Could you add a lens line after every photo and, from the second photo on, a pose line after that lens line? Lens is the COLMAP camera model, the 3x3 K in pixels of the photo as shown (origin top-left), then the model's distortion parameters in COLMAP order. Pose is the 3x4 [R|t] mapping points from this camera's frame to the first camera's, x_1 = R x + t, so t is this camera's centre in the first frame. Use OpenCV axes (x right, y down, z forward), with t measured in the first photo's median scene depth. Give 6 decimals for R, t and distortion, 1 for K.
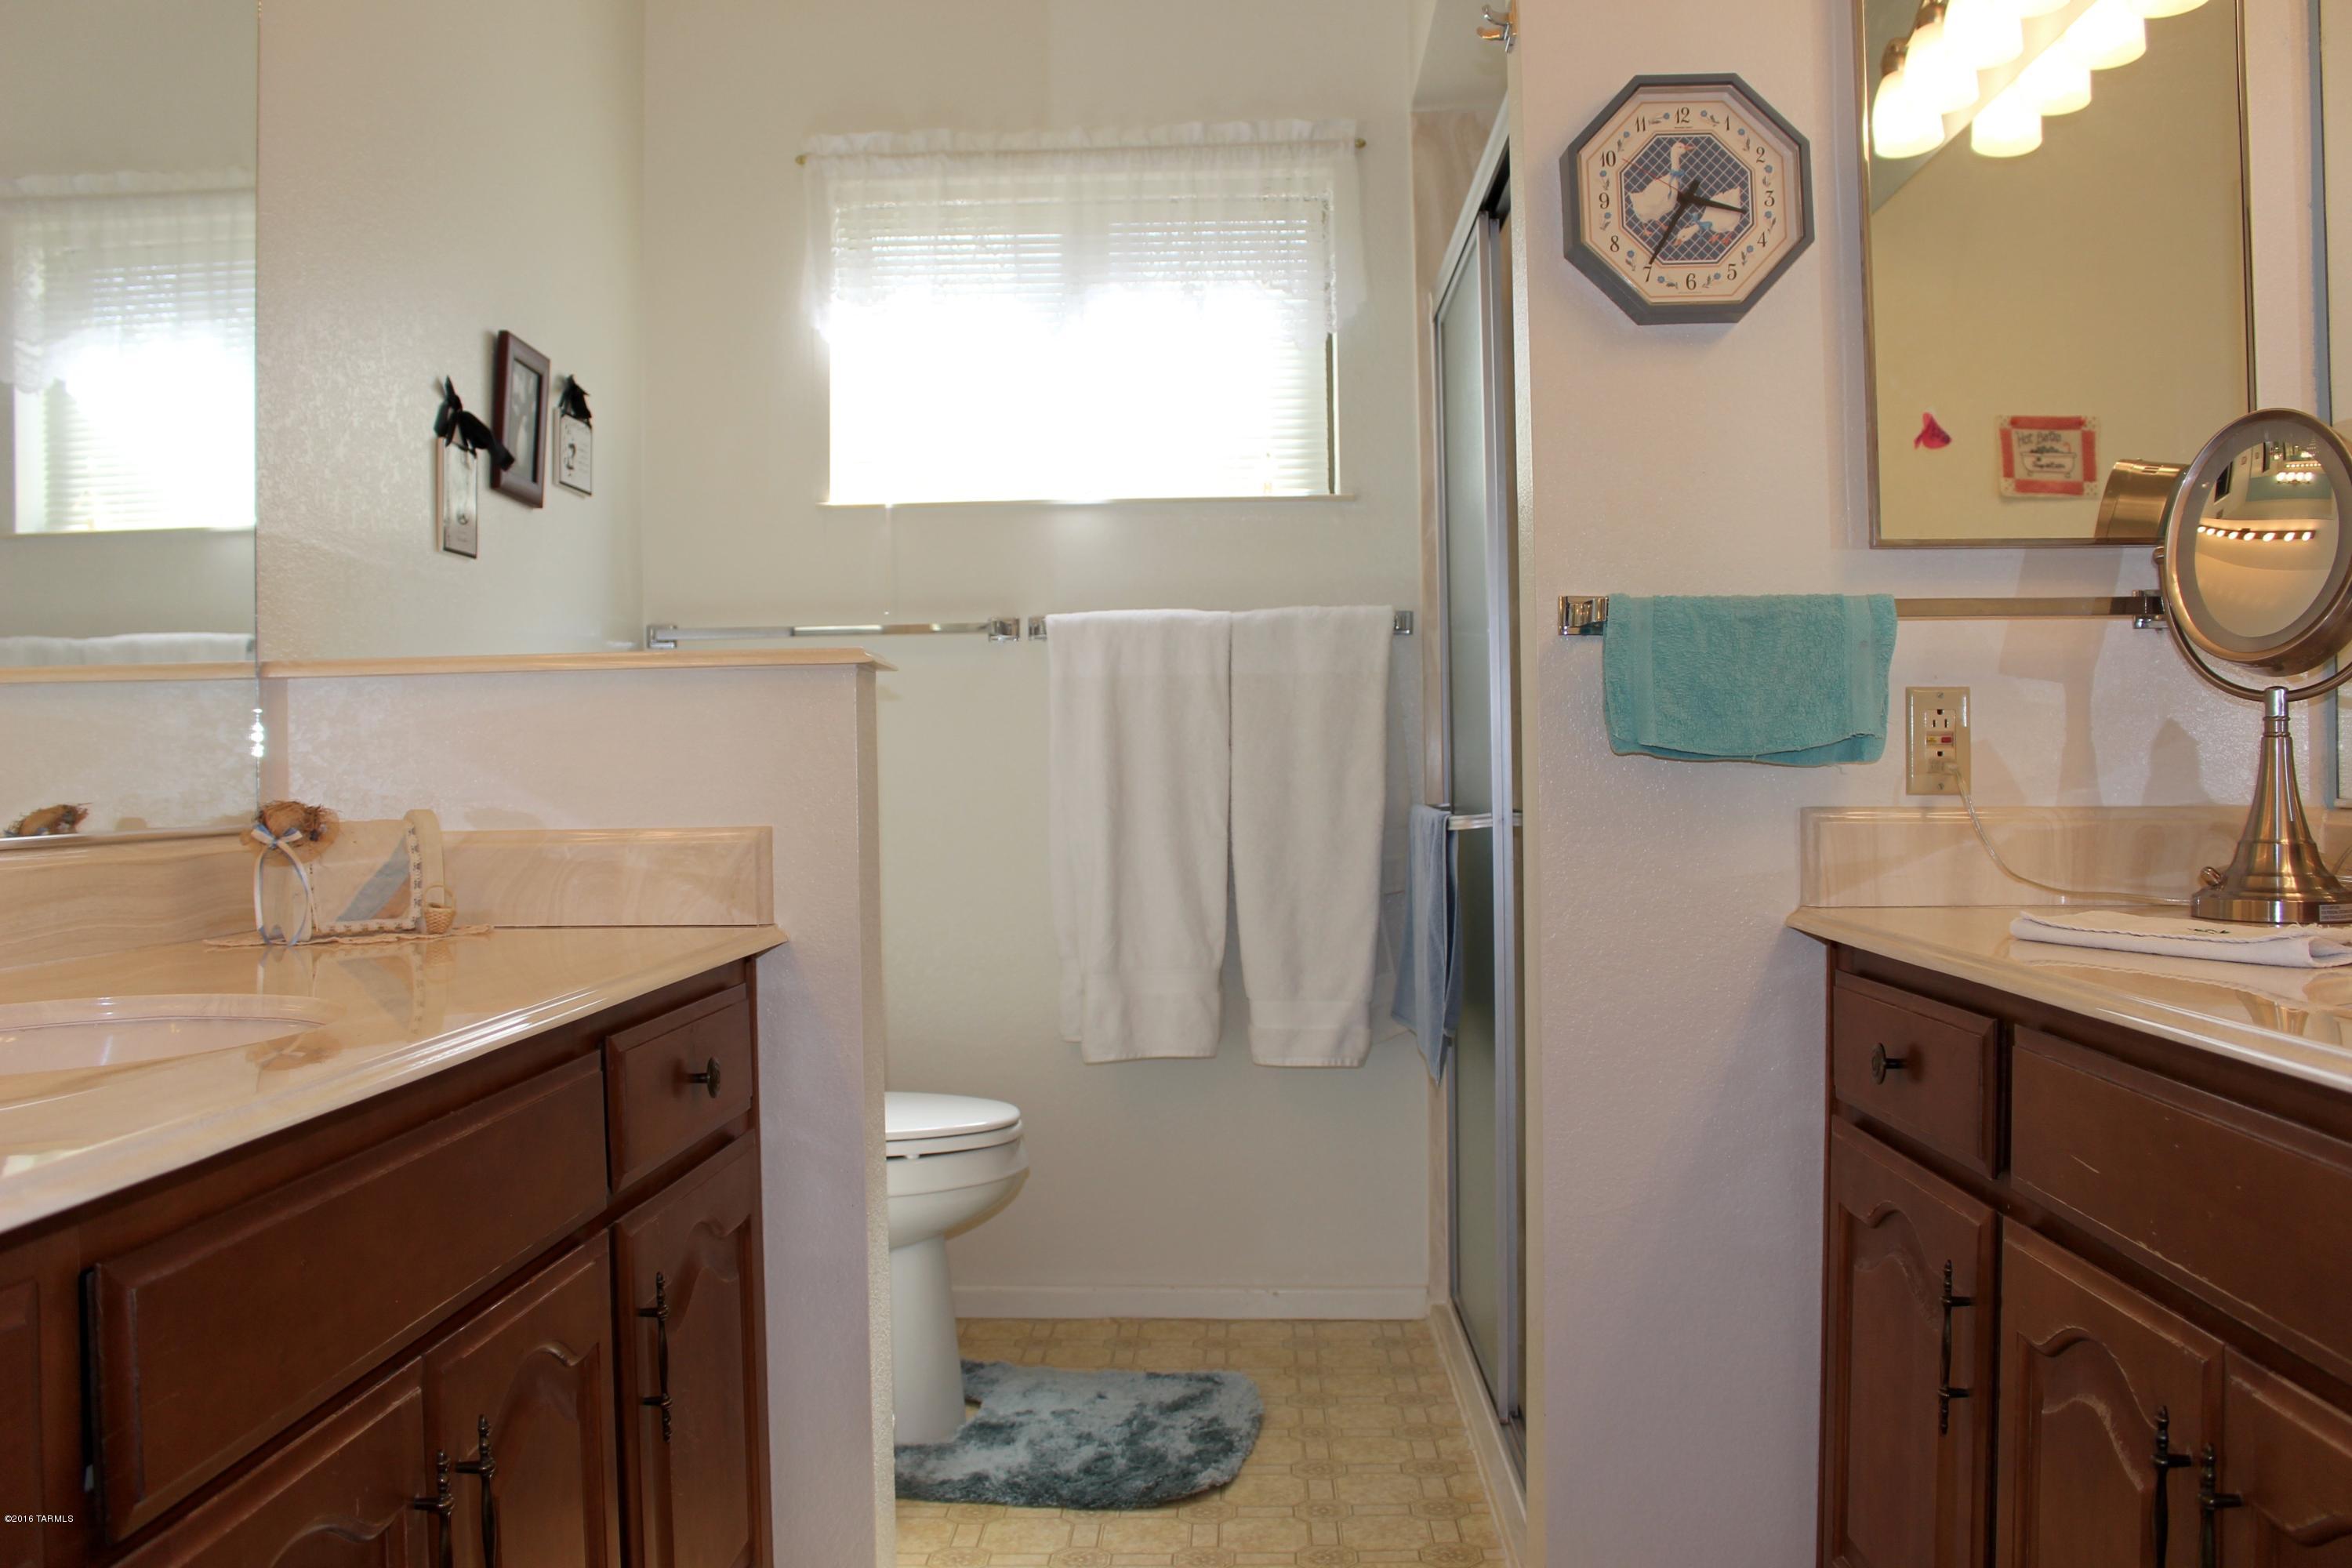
lens RADIAL K [[1941.7, 0, 1159.6], [0, 1941.7, 778.3], [0, 0, 1]] dist [-0.150778, 0.112469]
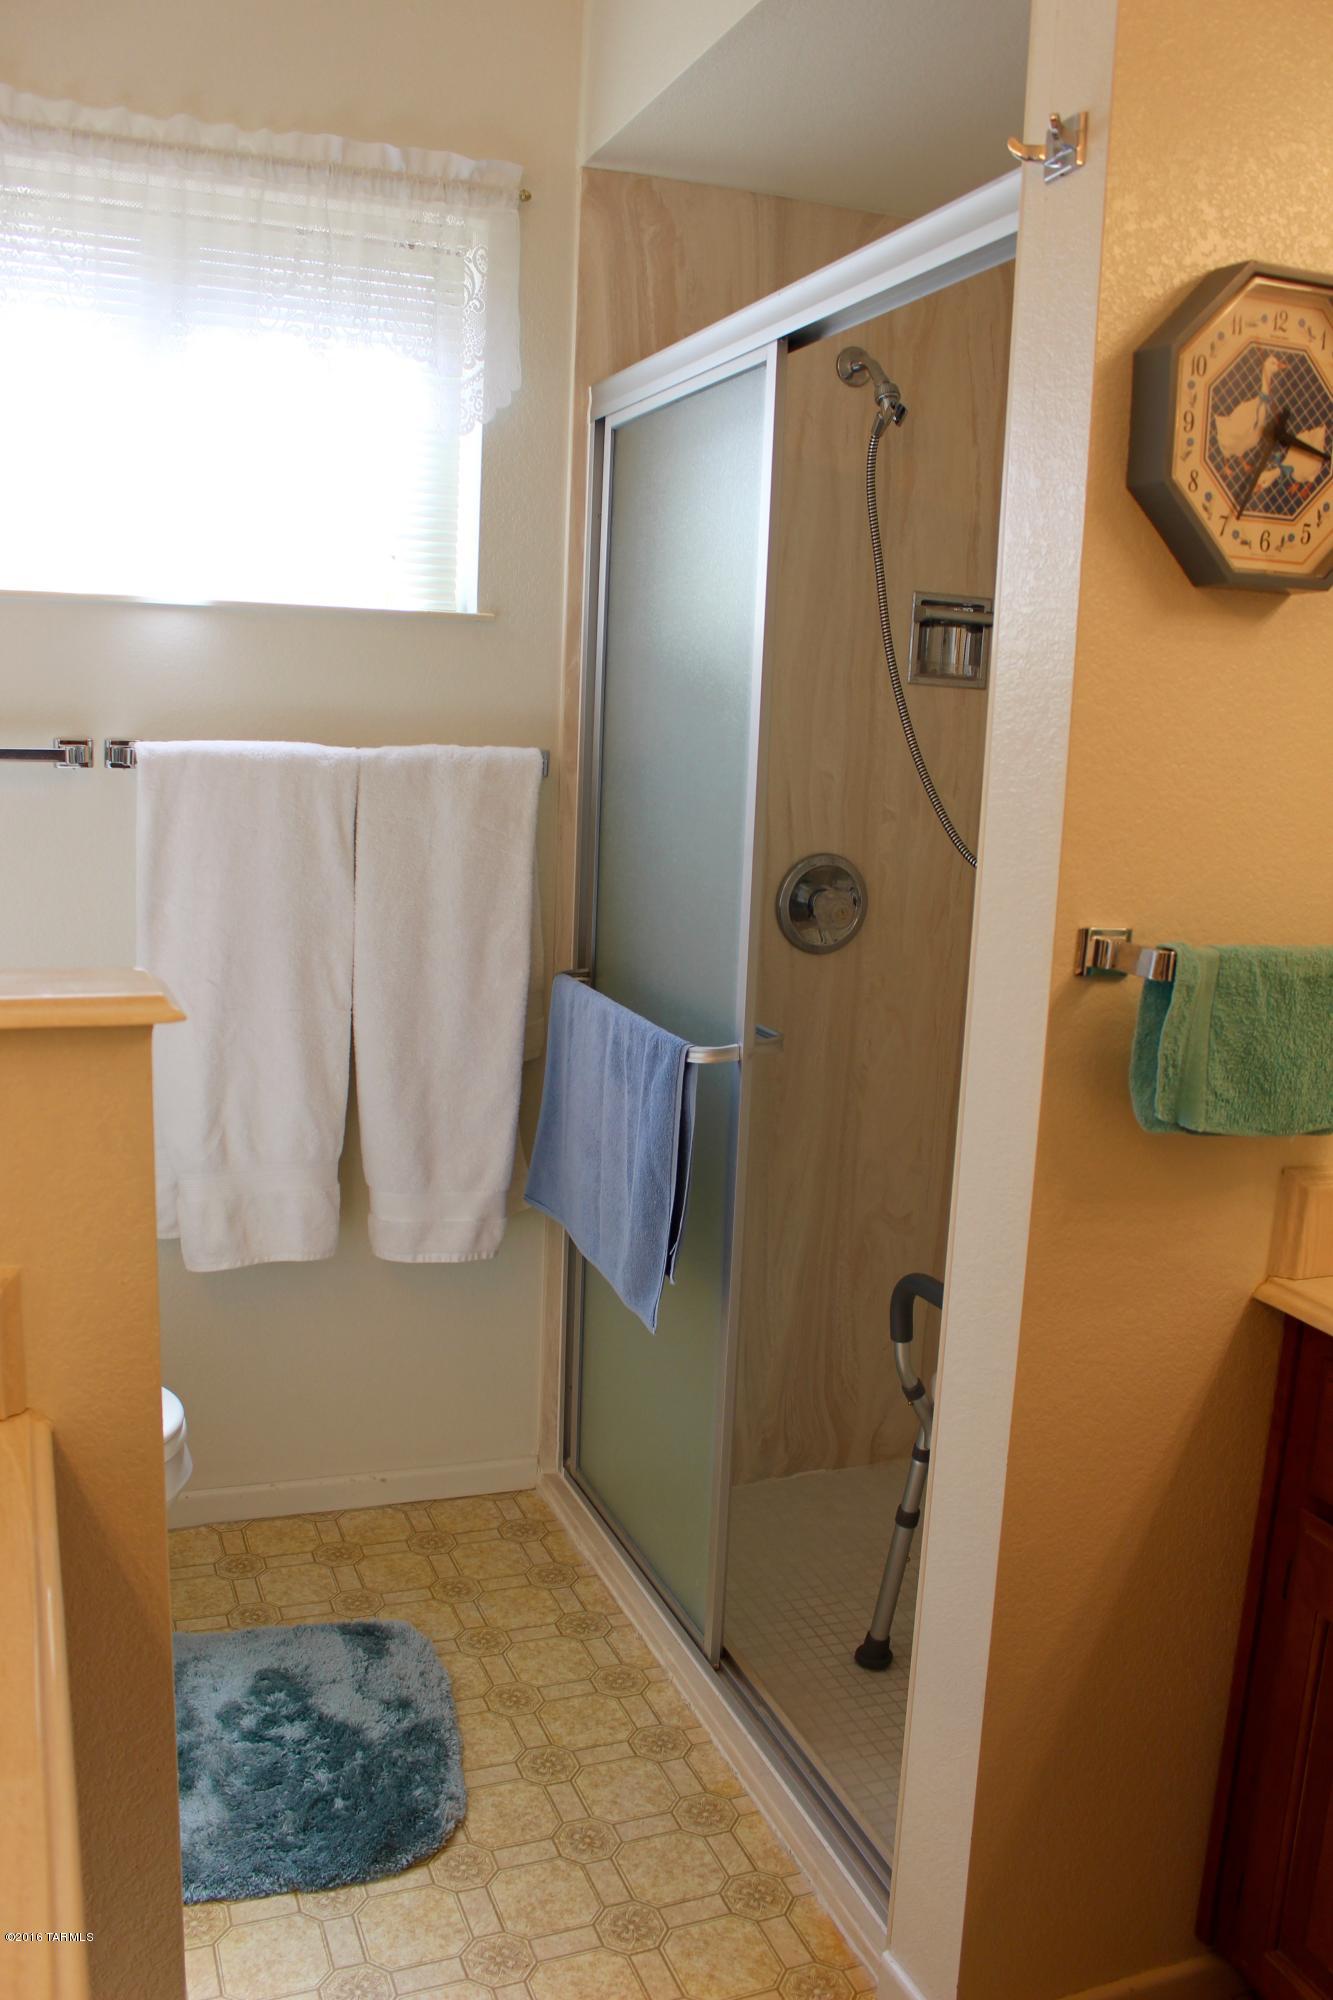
lens RADIAL K [[1651.1, 0, 644.8], [0, 1651.1, 1014.5], [0, 0, 1]] dist [-0.150778, 0.112469]
pose [[0.916236, -0.020193, 0.400130, -0.164001], [-0.053194, 0.983755, 0.171454, -0.118888], [-0.397093, -0.178377, 0.900277, 0.329783]]
